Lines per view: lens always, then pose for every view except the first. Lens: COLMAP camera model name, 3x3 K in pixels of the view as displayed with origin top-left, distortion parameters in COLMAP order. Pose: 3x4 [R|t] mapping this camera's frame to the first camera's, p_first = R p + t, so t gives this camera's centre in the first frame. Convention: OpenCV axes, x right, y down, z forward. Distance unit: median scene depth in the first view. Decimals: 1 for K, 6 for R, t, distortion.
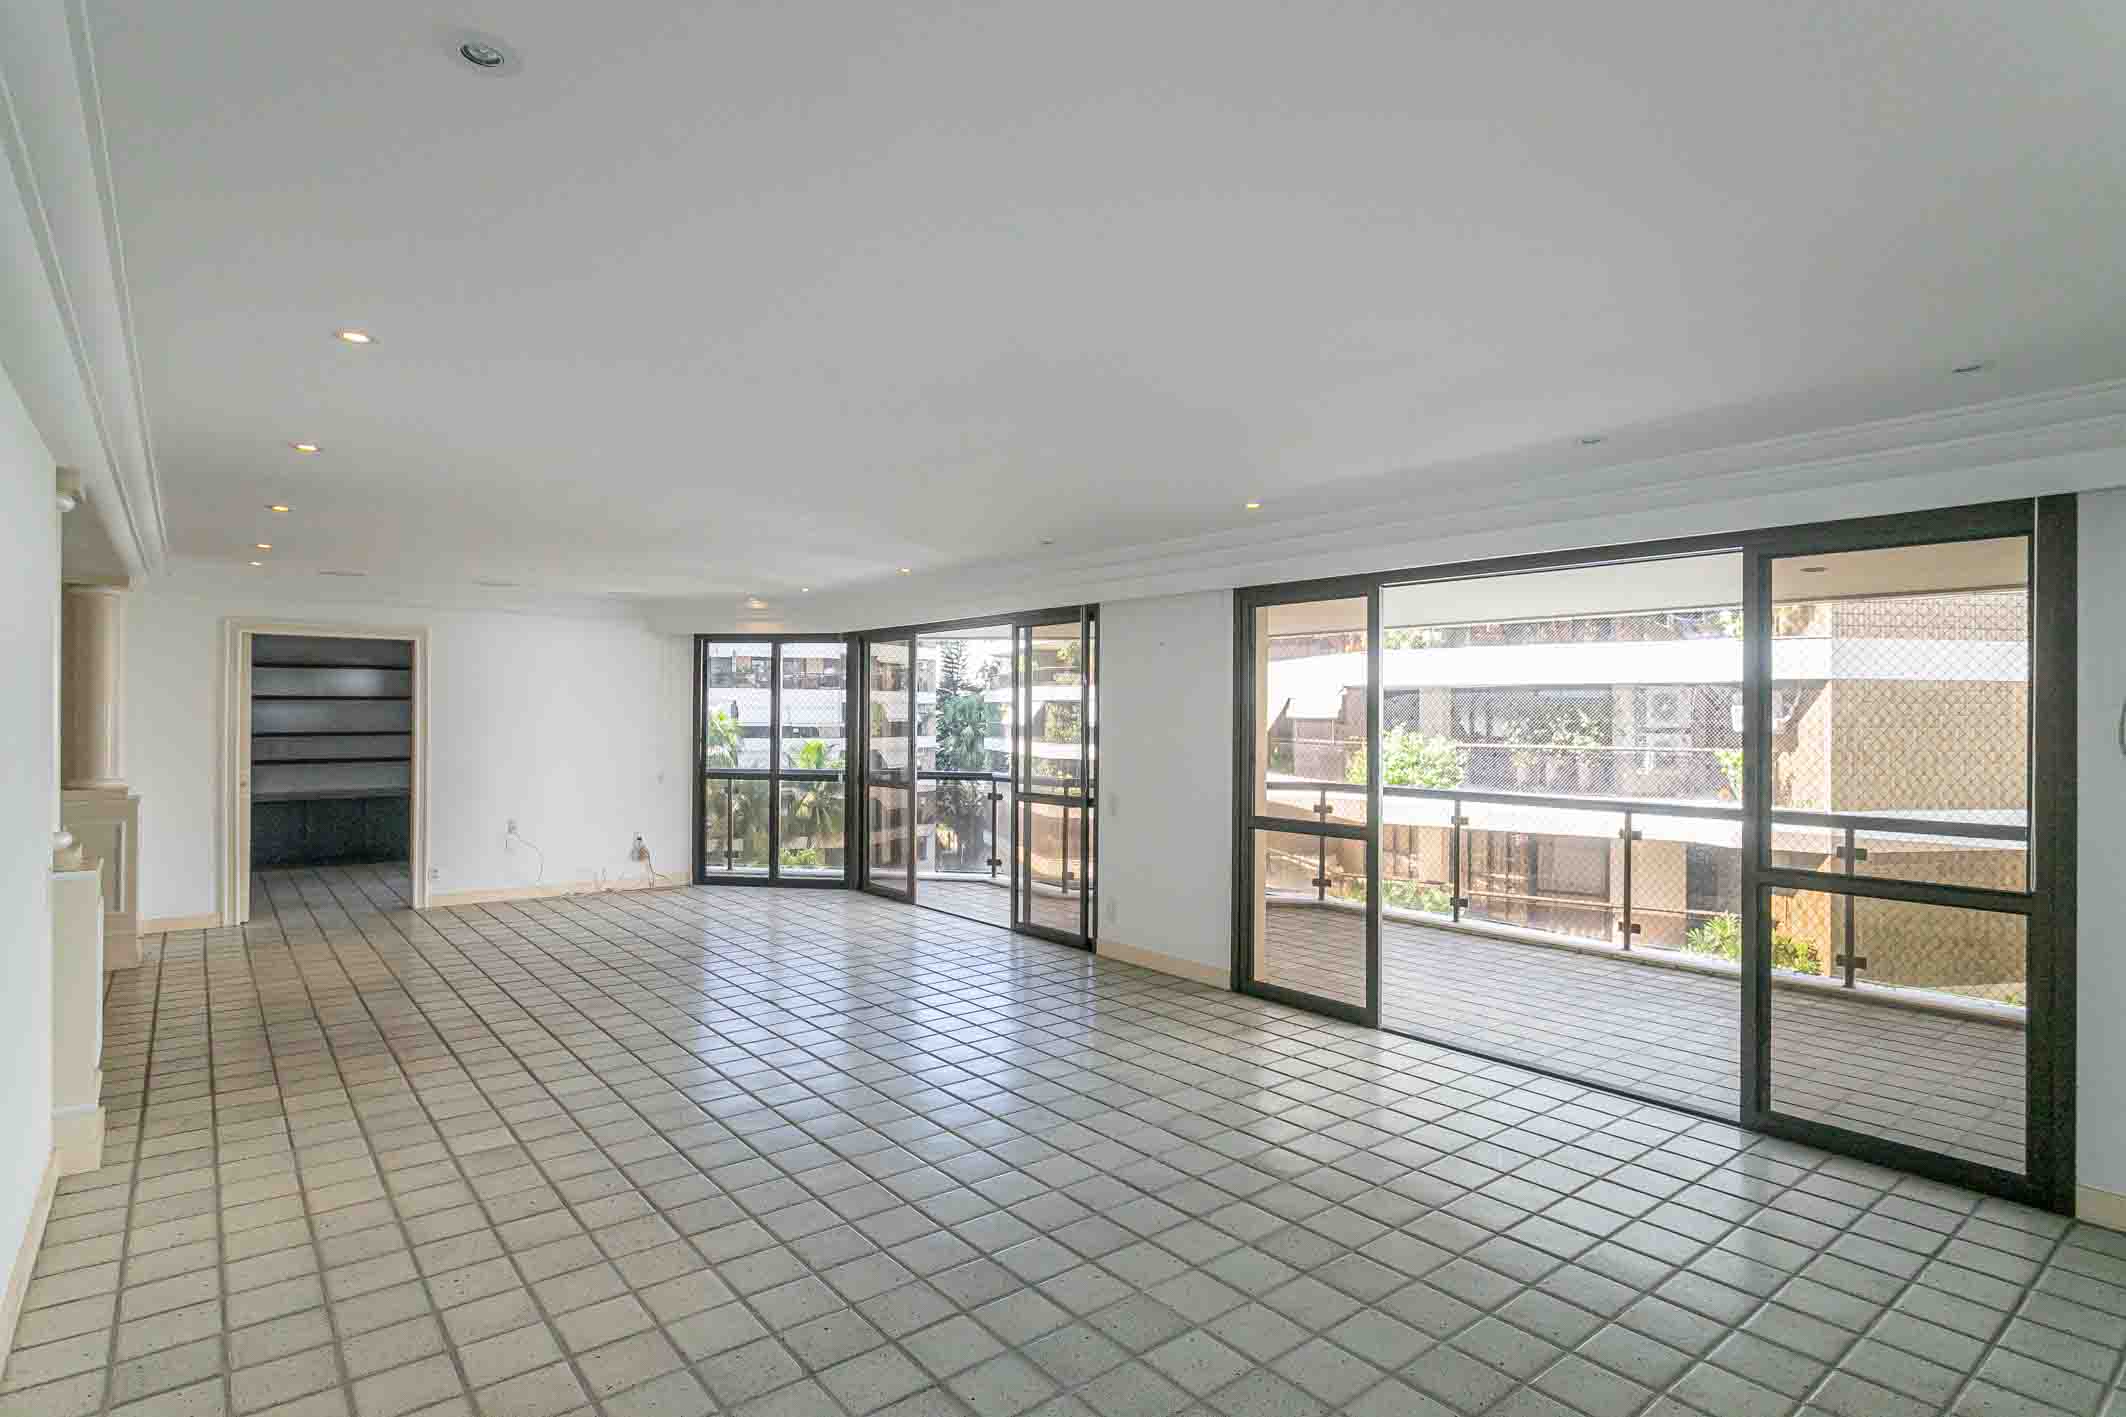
lens RADIAL K [[1119.0, 0, 1069.4], [0, 1119.0, 704.3], [0, 0, 1]] dist [-0.007868, 0.002695]
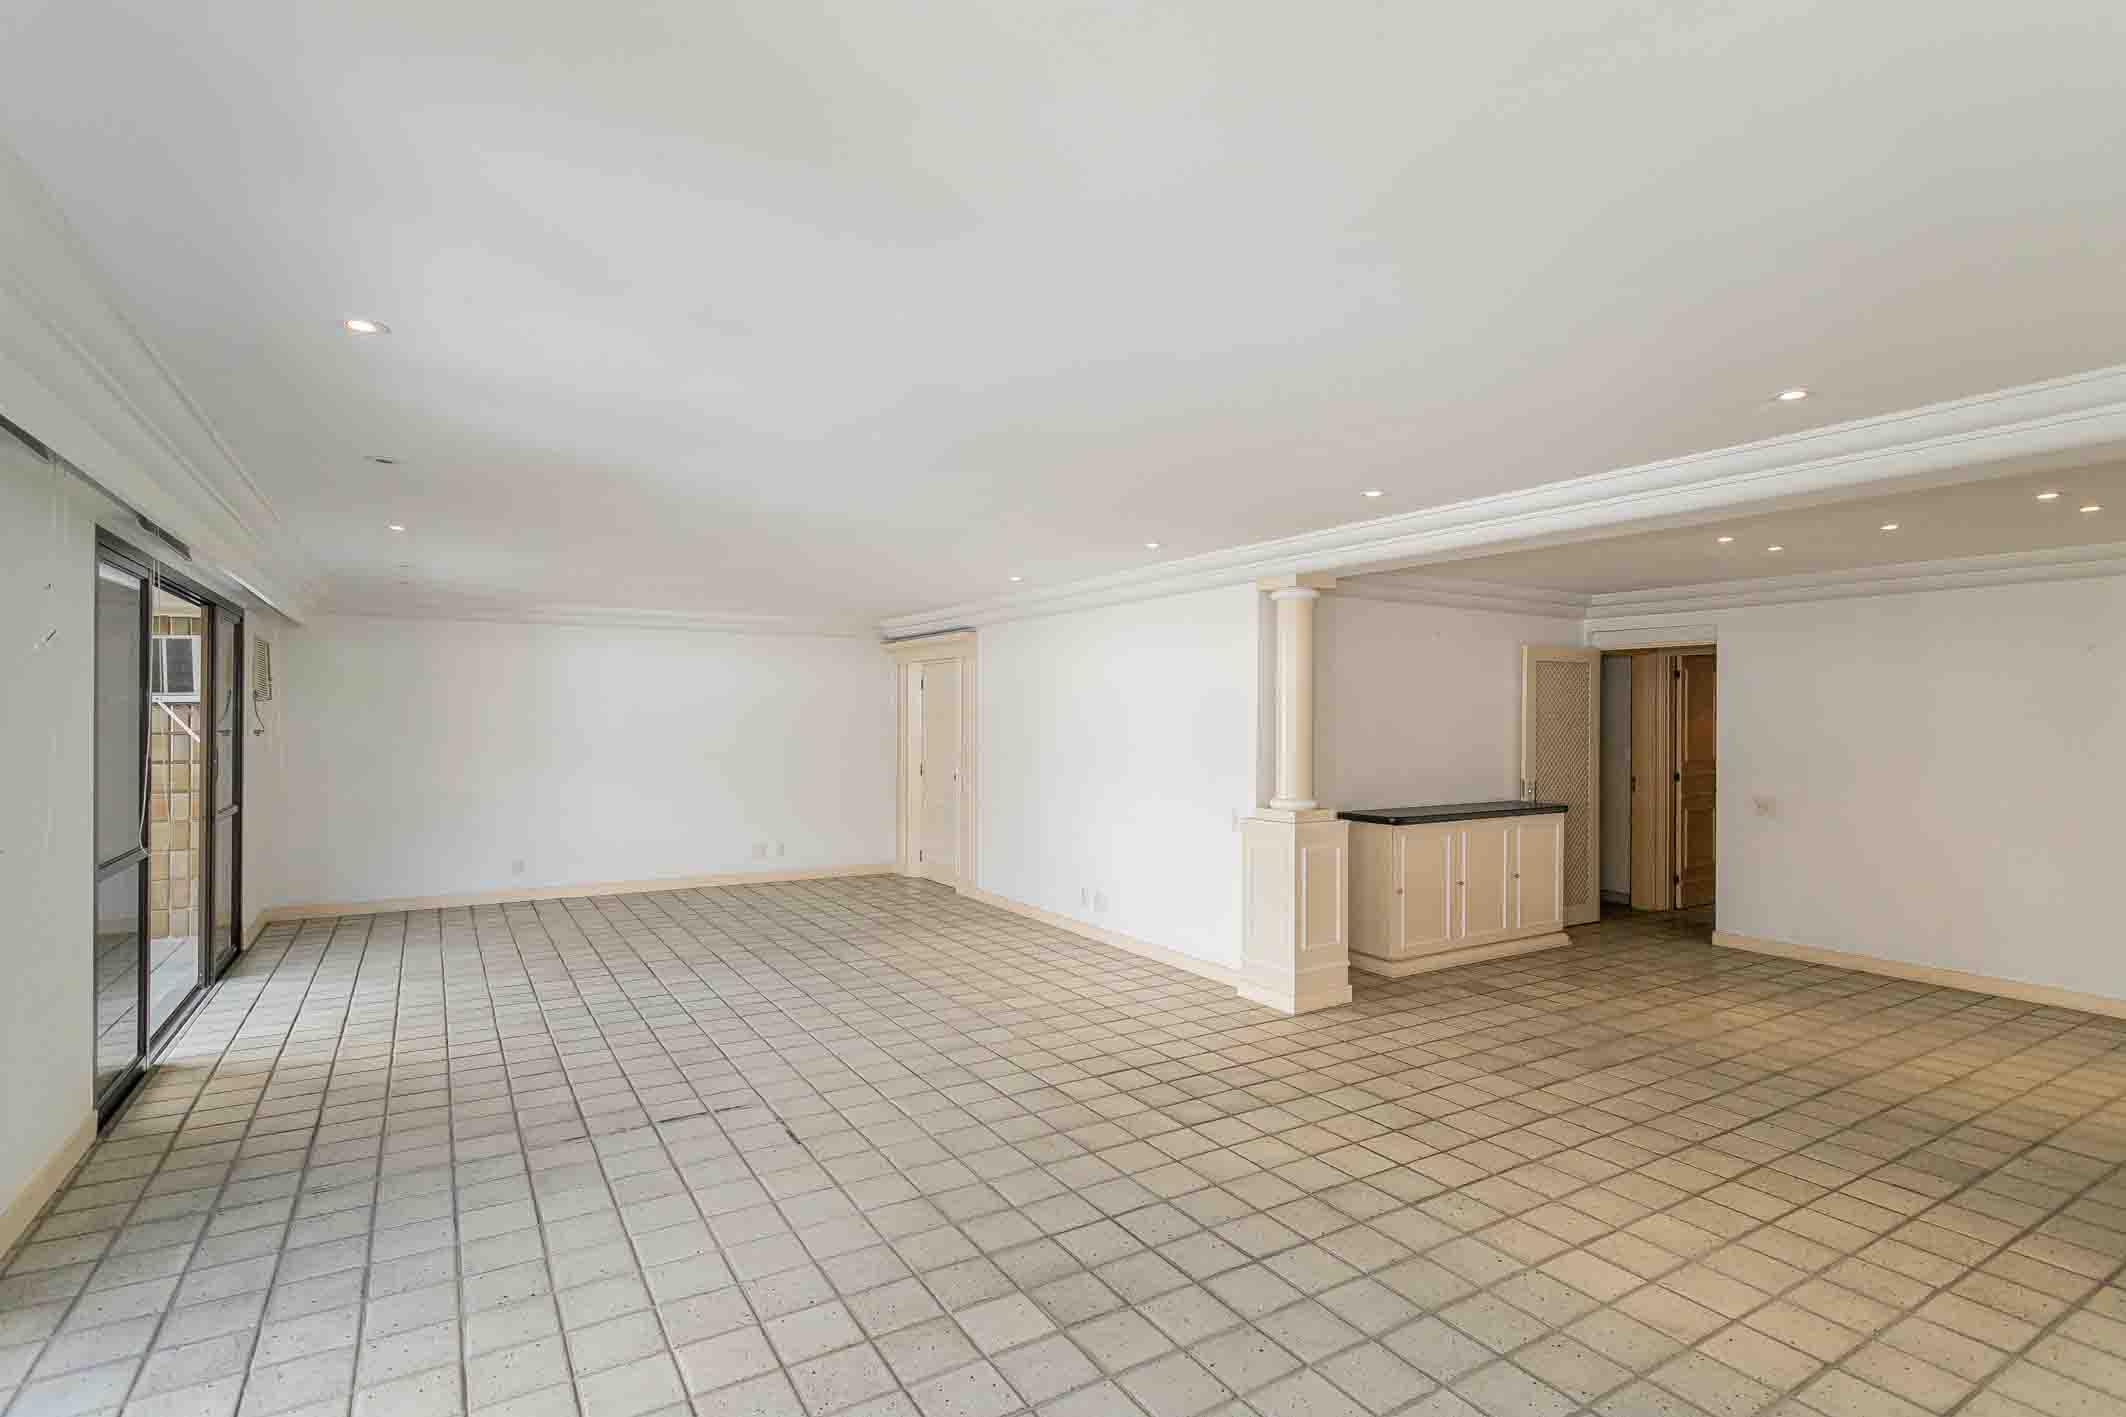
lens RADIAL K [[1016.4, 0, 1054.9], [0, 1016.4, 708.4], [0, 0, 1]] dist [0.006448, 0.000388]
pose [[-0.990622, -0.012048, 0.136101, -0.336874], [-0.015057, 0.999664, -0.021105, 0.010476], [-0.135801, -0.022956, -0.990470, 1.064726]]
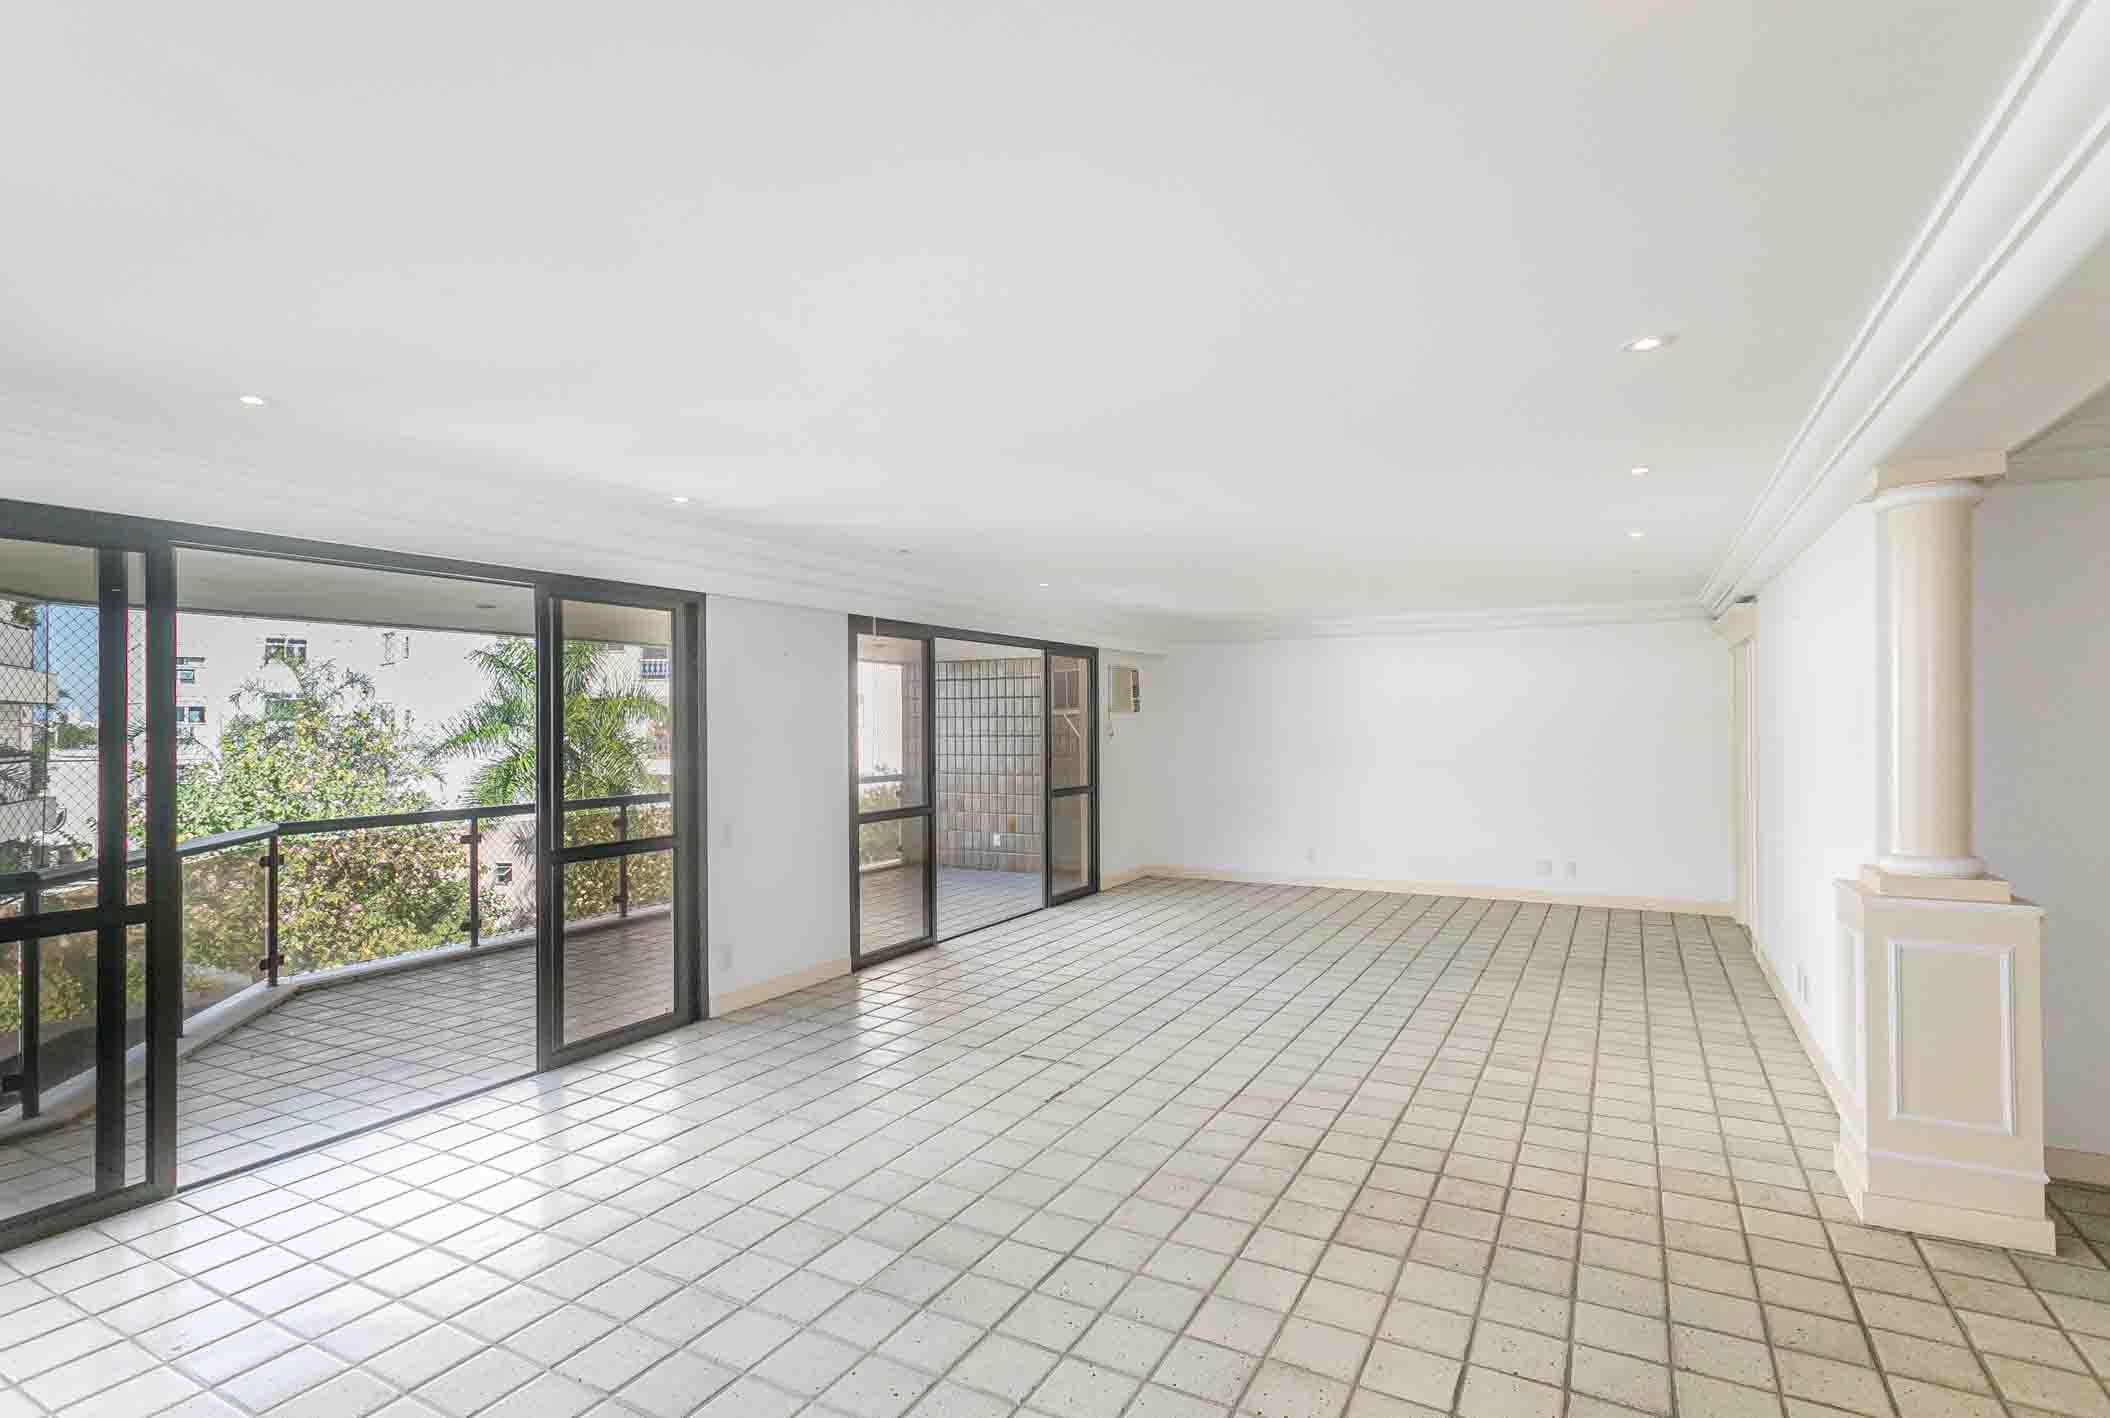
lens RADIAL K [[1008.8, 0, 1056.9], [0, 1008.8, 716.1], [0, 0, 1]] dist [0.006448, 0.000388]
pose [[-0.378849, 0.005708, 0.925441, -0.612246], [-0.001653, 0.999975, -0.006845, 0.003848], [-0.925457, -0.004123, -0.378830, 0.843522]]
